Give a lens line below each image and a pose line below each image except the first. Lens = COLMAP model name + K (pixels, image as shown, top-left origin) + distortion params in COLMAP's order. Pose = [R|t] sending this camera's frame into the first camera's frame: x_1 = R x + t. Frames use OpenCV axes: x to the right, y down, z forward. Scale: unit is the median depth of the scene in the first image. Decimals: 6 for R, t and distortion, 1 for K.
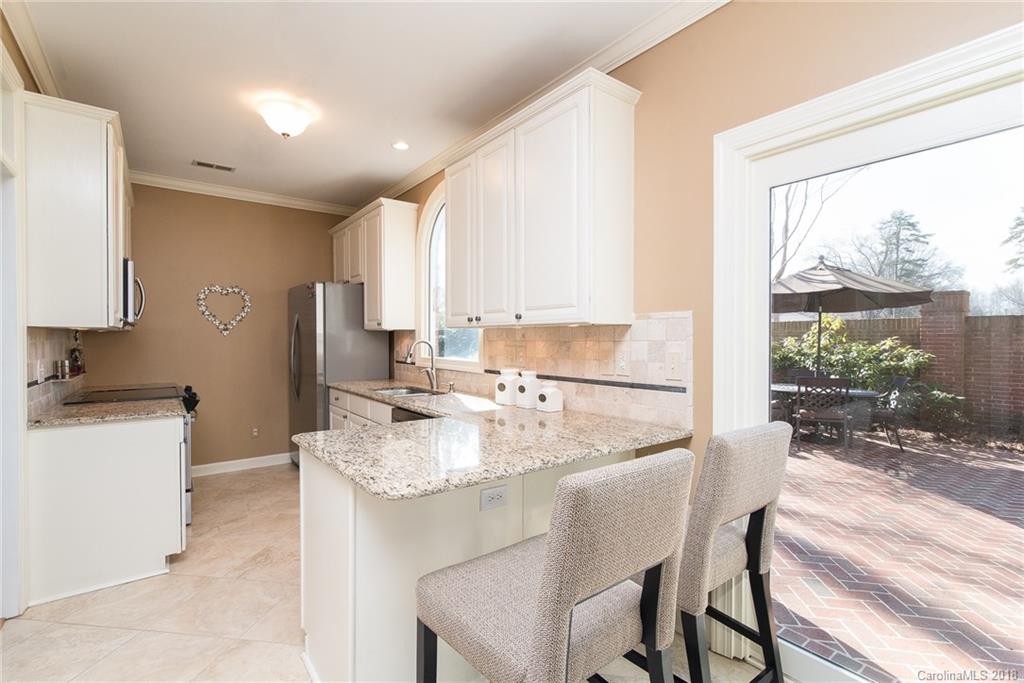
lens RADIAL K [[460.5, 0, 502.3], [0, 460.5, 334.3], [0, 0, 1]] dist [-0.001175, 0.000277]
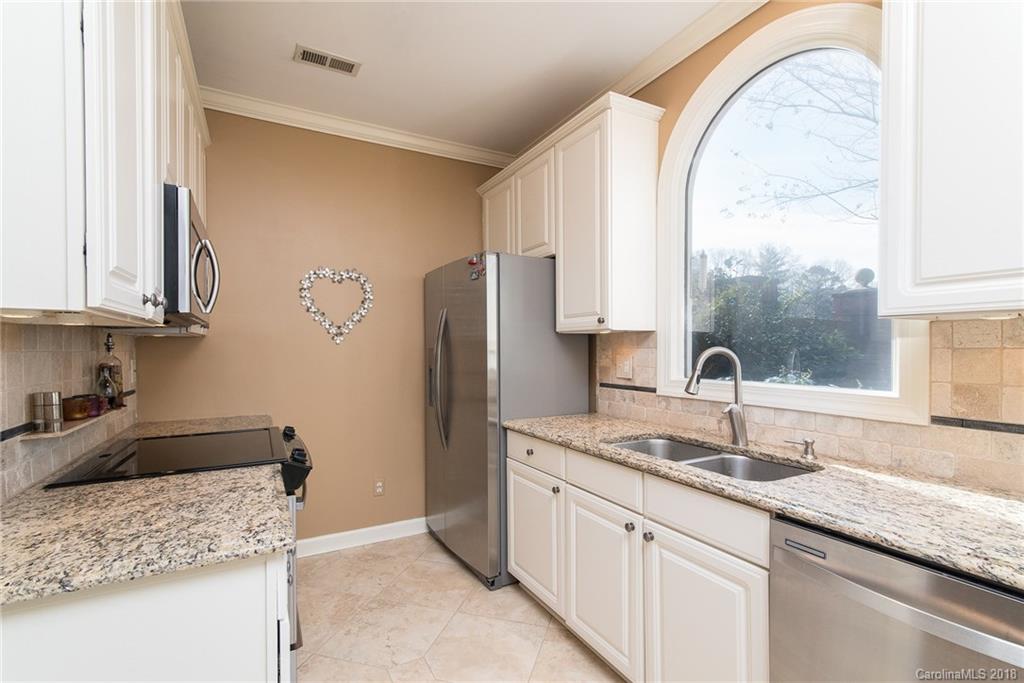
lens RADIAL K [[466.6, 0, 512.0], [0, 466.6, 341.5], [0, 0, 1]] dist [0.001676, 0.000161]
pose [[0.990007, -0.005382, -0.140916, -0.310833], [0.004305, 0.999959, -0.007942, 0.007691], [0.140953, 0.007256, 0.989990, 0.442450]]
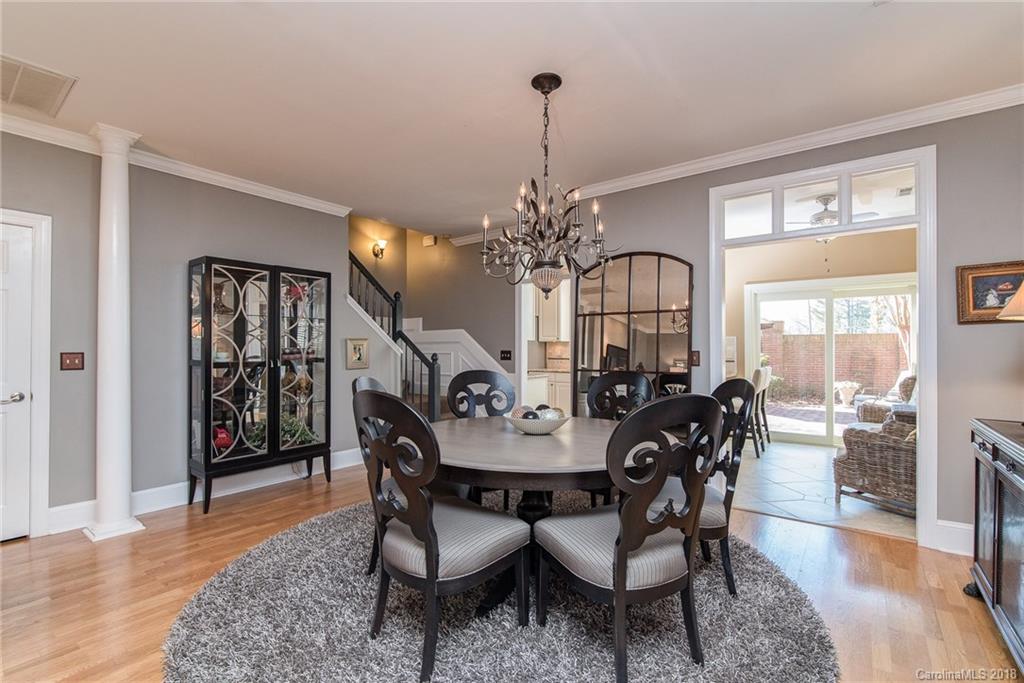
lens RADIAL K [[465.1, 0, 512.0], [0, 465.1, 341.5], [0, 0, 1]] dist [-0.011068, -0.001388]
pose [[0.959026, 0.004823, 0.283278, -1.074771], [-0.002984, 0.999972, -0.006926, 0.005140], [-0.283303, 0.005797, 0.959013, -0.892754]]
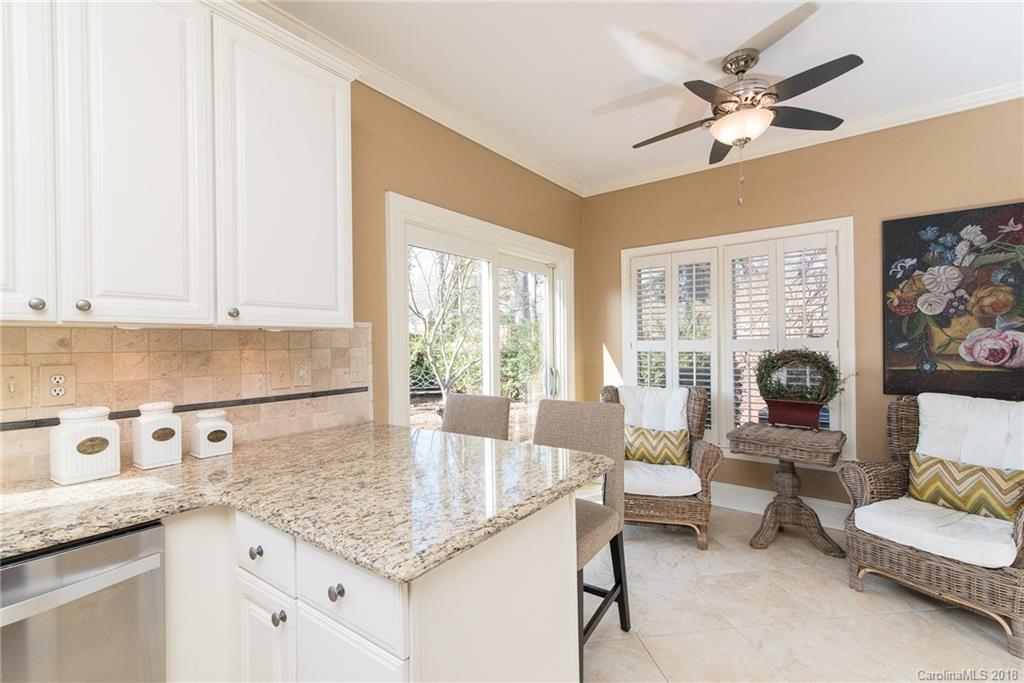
lens RADIAL K [[452.1, 0, 512.0], [0, 452.1, 341.5], [0, 0, 1]] dist [-0.000268, -0.000273]
pose [[-0.278494, 0.013666, 0.960341, -0.445621], [0.008935, 0.999892, -0.011638, 0.008513], [-0.960396, 0.005339, -0.278586, 0.517254]]
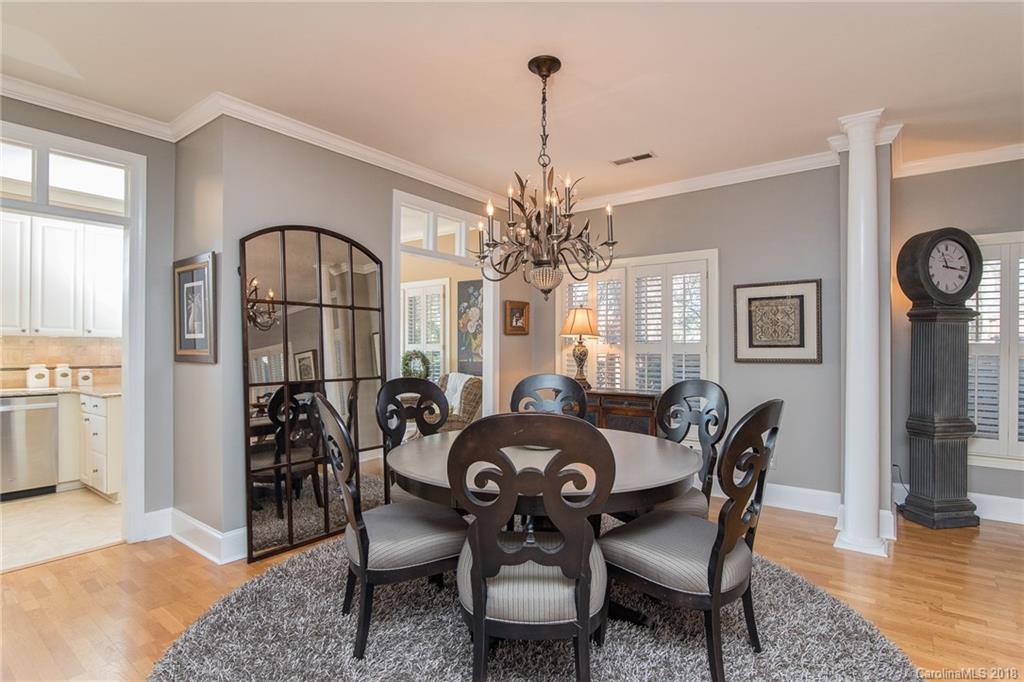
lens RADIAL K [[527.1, 0, 512.0], [0, 527.1, 341.0], [0, 0, 1]] dist [-0.004013, -0.000696]
pose [[-0.262636, 0.009035, 0.964853, -1.542782], [-0.005959, 0.999922, -0.010986, 0.005691], [-0.964876, -0.008635, -0.262562, -0.034474]]
